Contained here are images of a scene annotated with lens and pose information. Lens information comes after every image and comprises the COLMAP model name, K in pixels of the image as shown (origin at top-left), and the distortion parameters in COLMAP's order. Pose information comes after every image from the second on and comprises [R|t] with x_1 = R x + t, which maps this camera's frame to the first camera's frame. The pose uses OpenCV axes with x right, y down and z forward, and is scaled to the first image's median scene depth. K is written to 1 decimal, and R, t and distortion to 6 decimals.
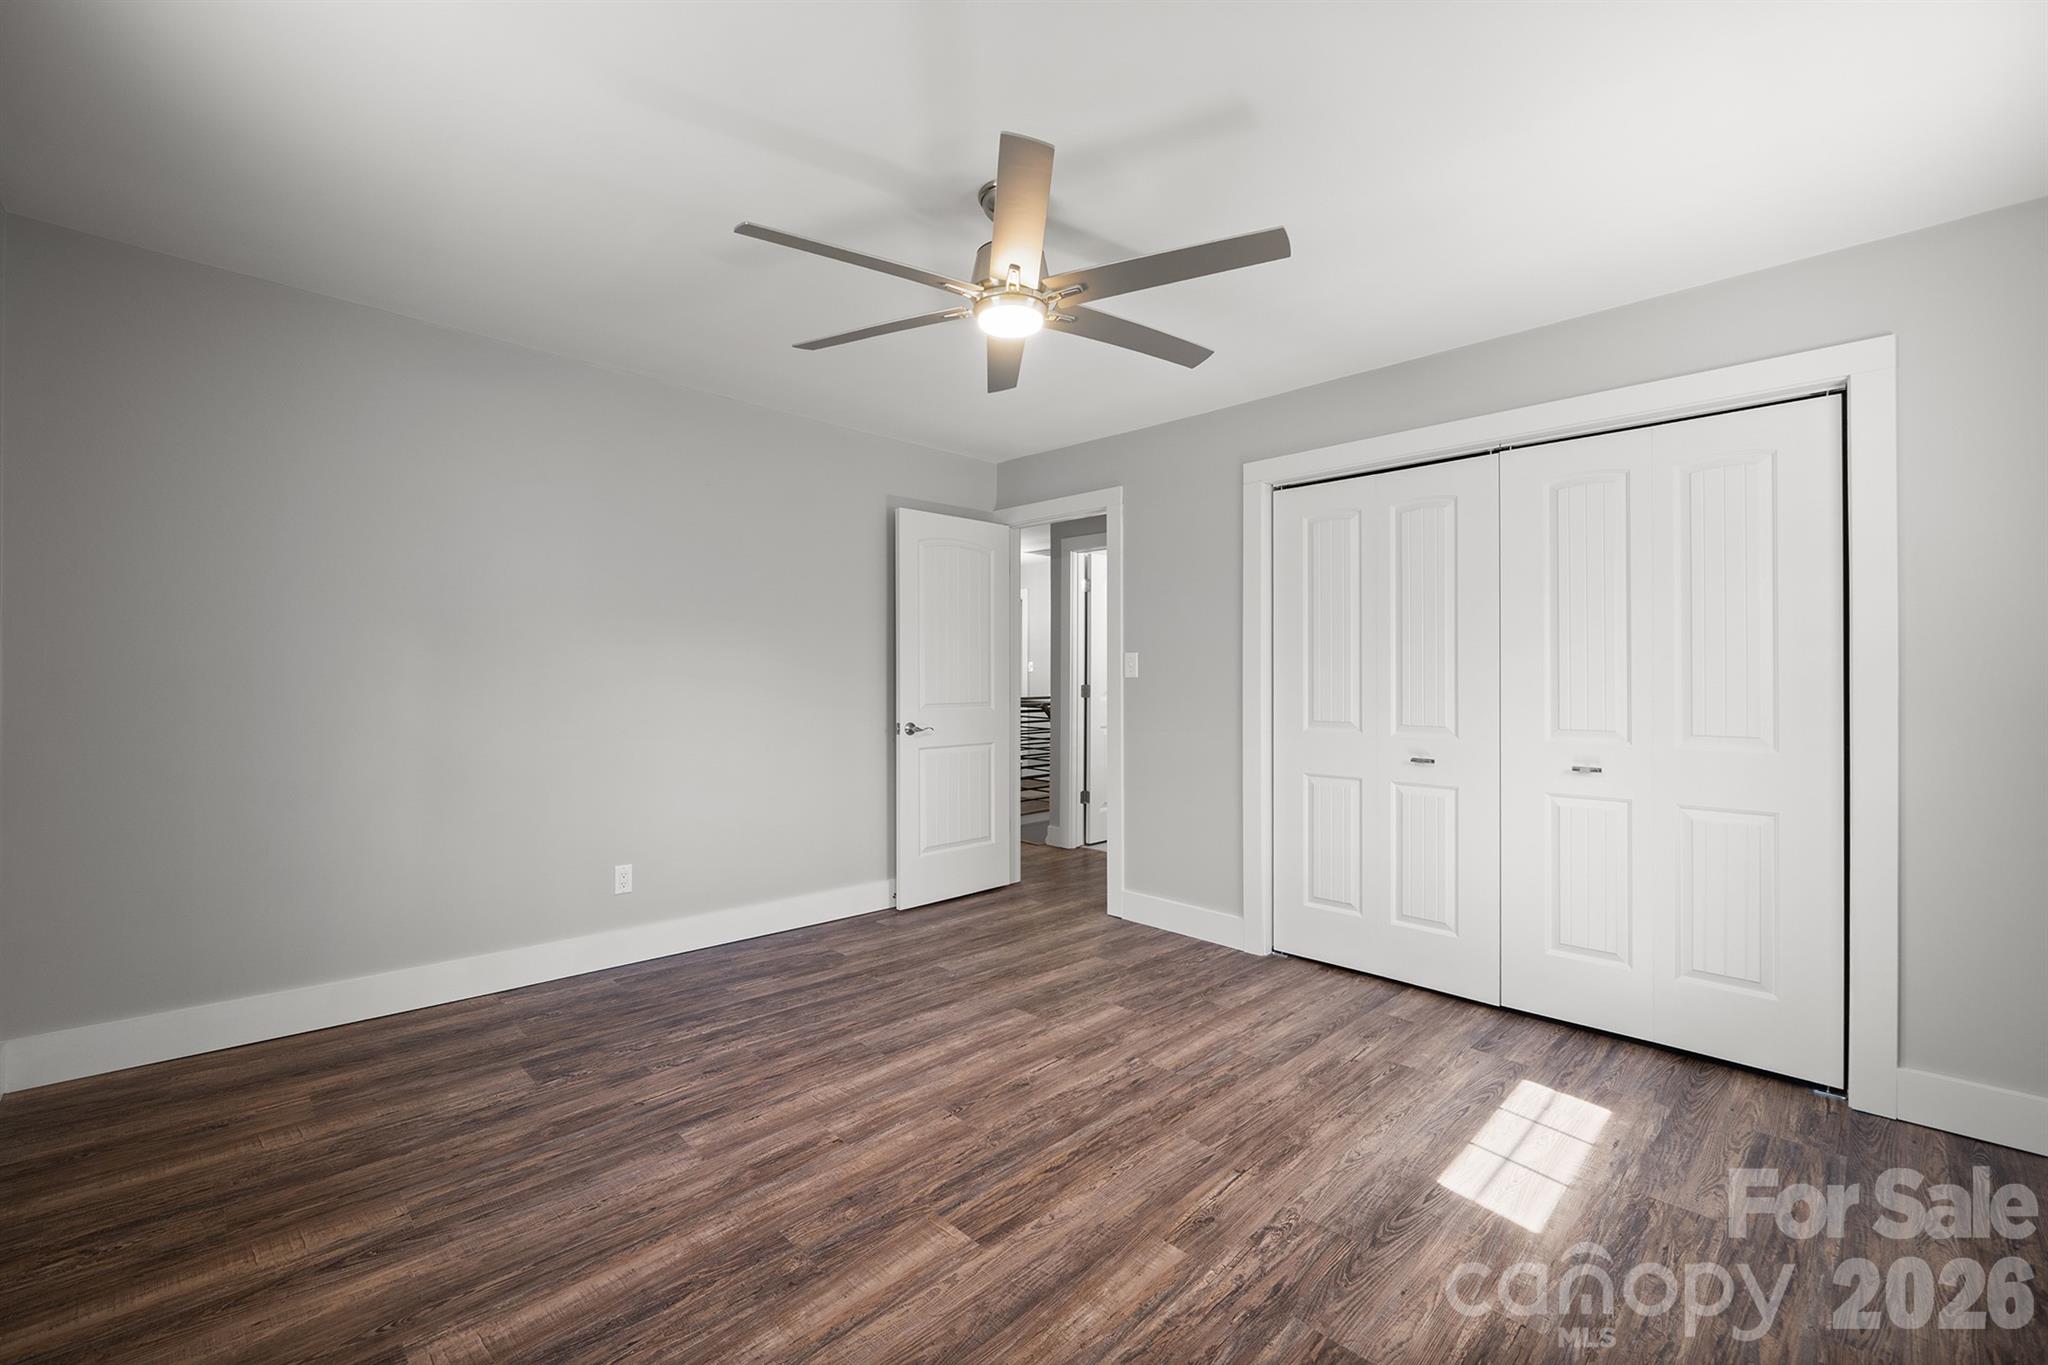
lens RADIAL K [[861.7, 0, 1023.8], [0, 861.7, 670.2], [0, 0, 1]] dist [-0.003940, -0.000803]
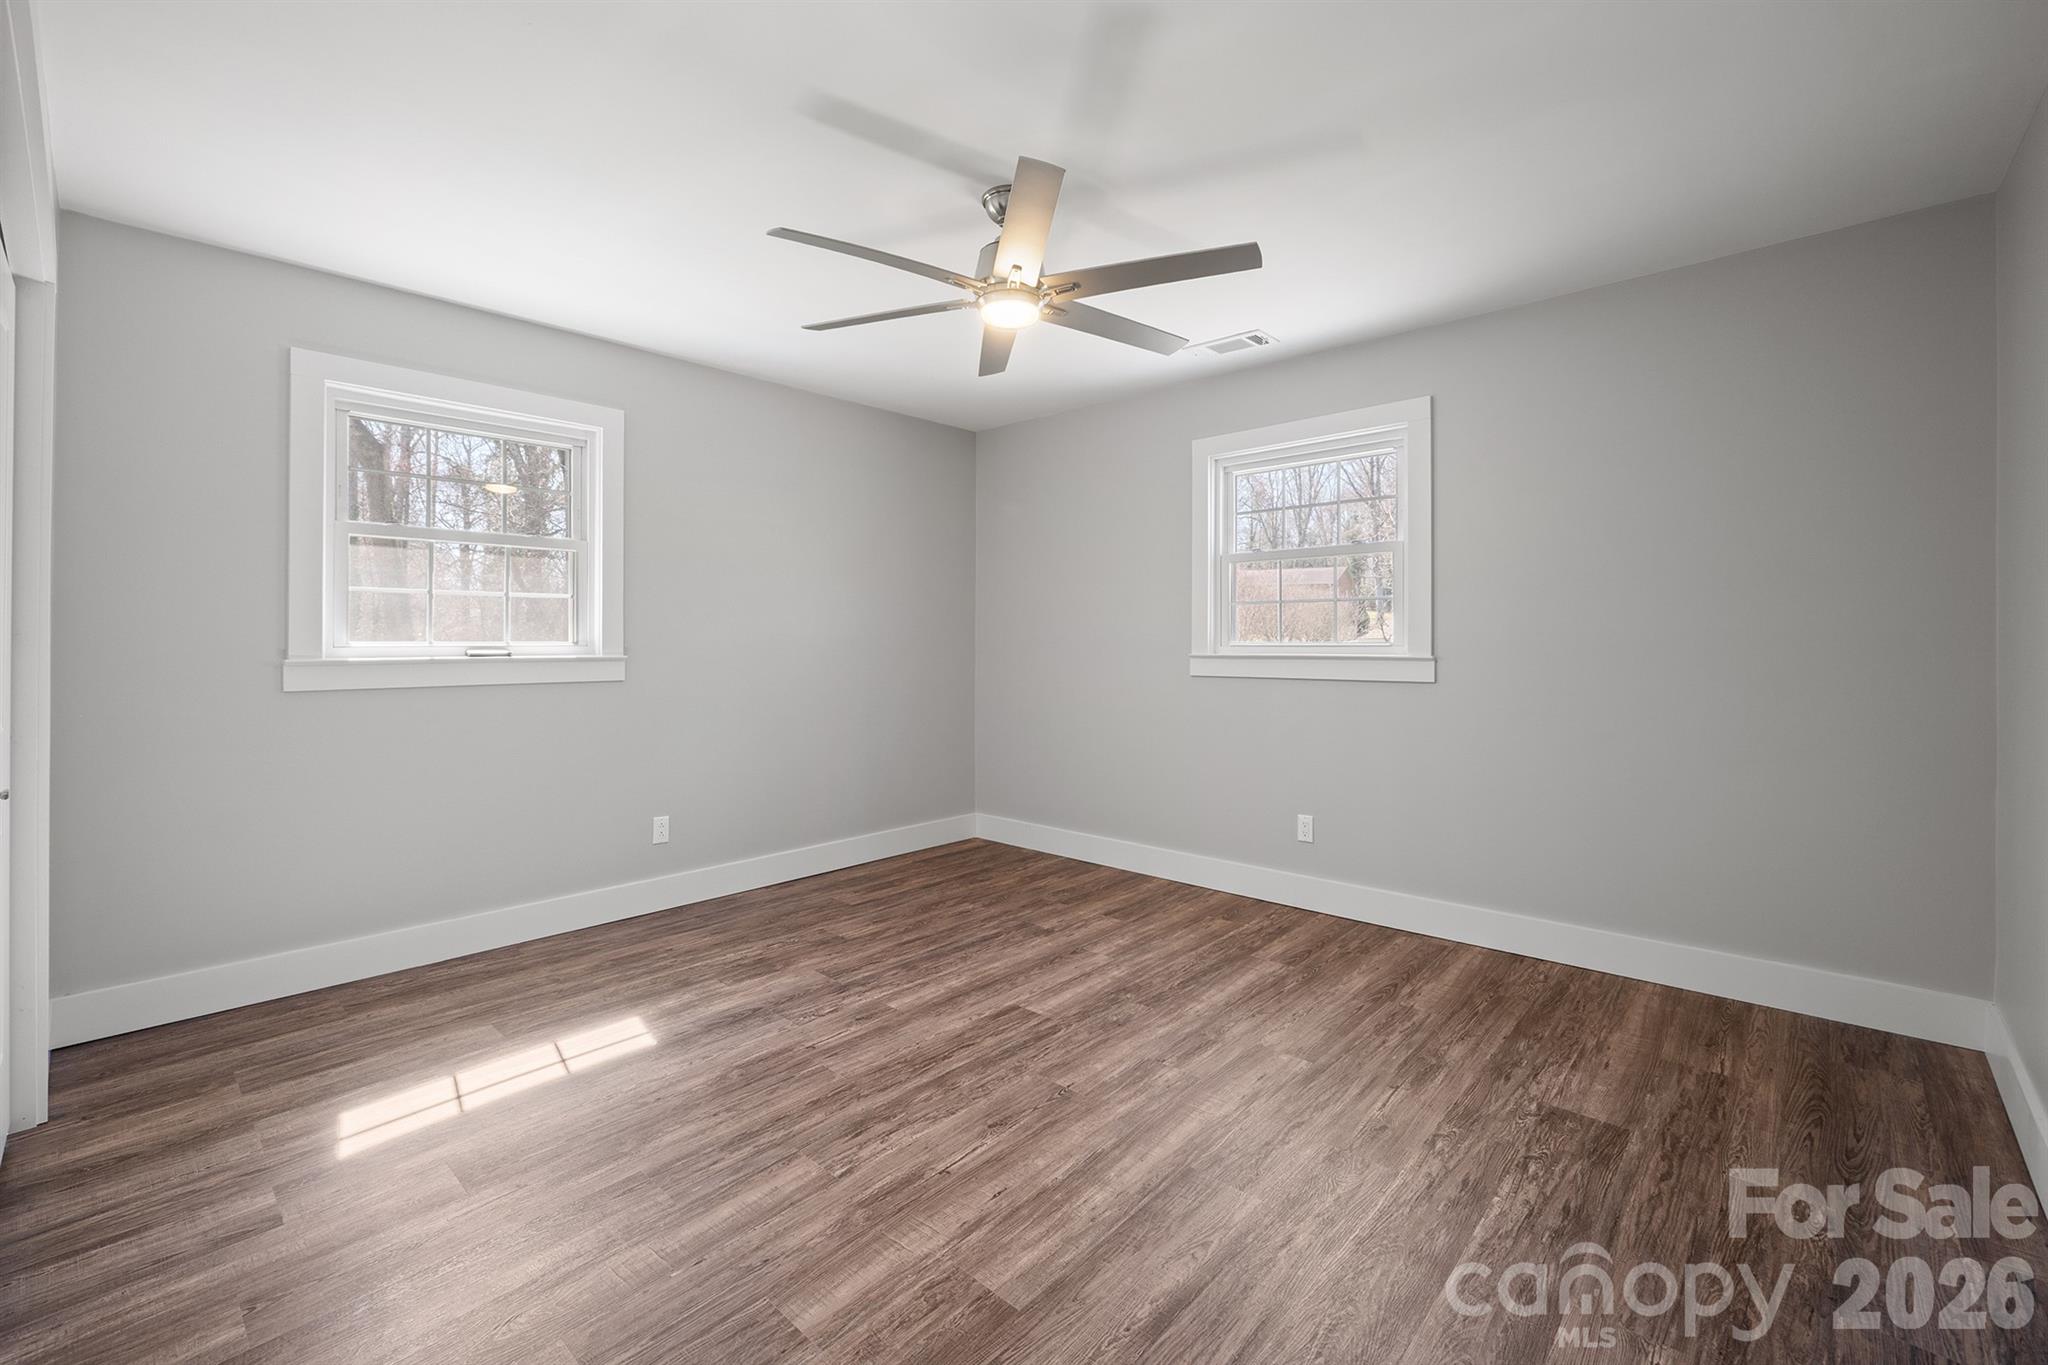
lens RADIAL K [[861.7, 0, 1023.8], [0, 861.7, 670.2], [0, 0, 1]] dist [-0.003940, -0.000803]
pose [[-0.998501, -0.007535, -0.054213, 0.022687], [-0.009326, 0.999417, 0.032858, 0.013098], [0.053934, 0.033315, -0.997989, 2.054020]]
